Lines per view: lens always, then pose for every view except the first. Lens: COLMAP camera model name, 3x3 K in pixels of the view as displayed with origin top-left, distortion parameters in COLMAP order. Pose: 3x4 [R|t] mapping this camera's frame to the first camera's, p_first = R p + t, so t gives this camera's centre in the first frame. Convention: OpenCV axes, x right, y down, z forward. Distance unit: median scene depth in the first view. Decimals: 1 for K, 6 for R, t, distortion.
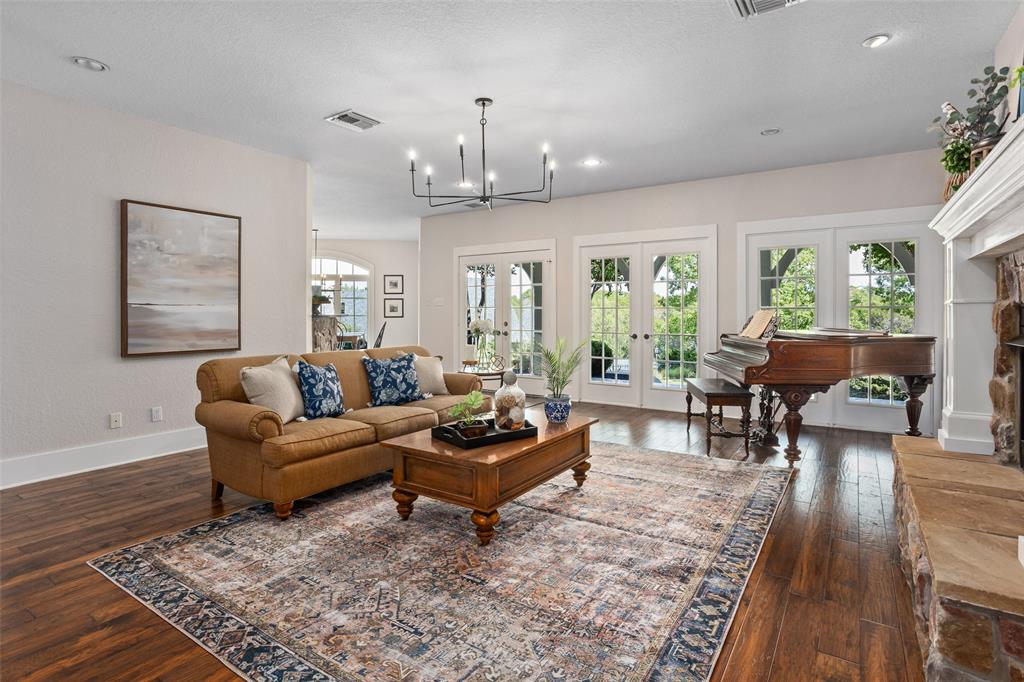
lens RADIAL K [[517.0, 0, 508.7], [0, 517.0, 324.6], [0, 0, 1]] dist [-0.002778, -0.000031]
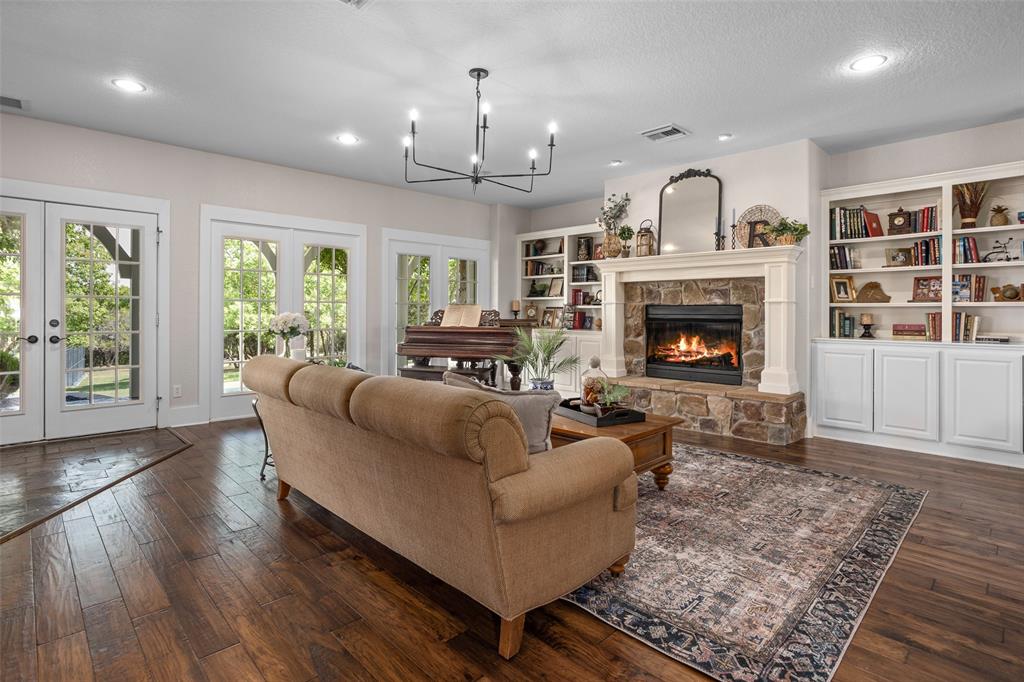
lens RADIAL K [[516.9, 0, 515.1], [0, 516.9, 313.2], [0, 0, 1]] dist [0.000732, 0.000575]
pose [[0.175779, 0.001464, 0.984428, -1.521053], [0.016823, 0.999848, -0.004491, -0.002041], [-0.984286, 0.017350, 0.175728, 1.276140]]
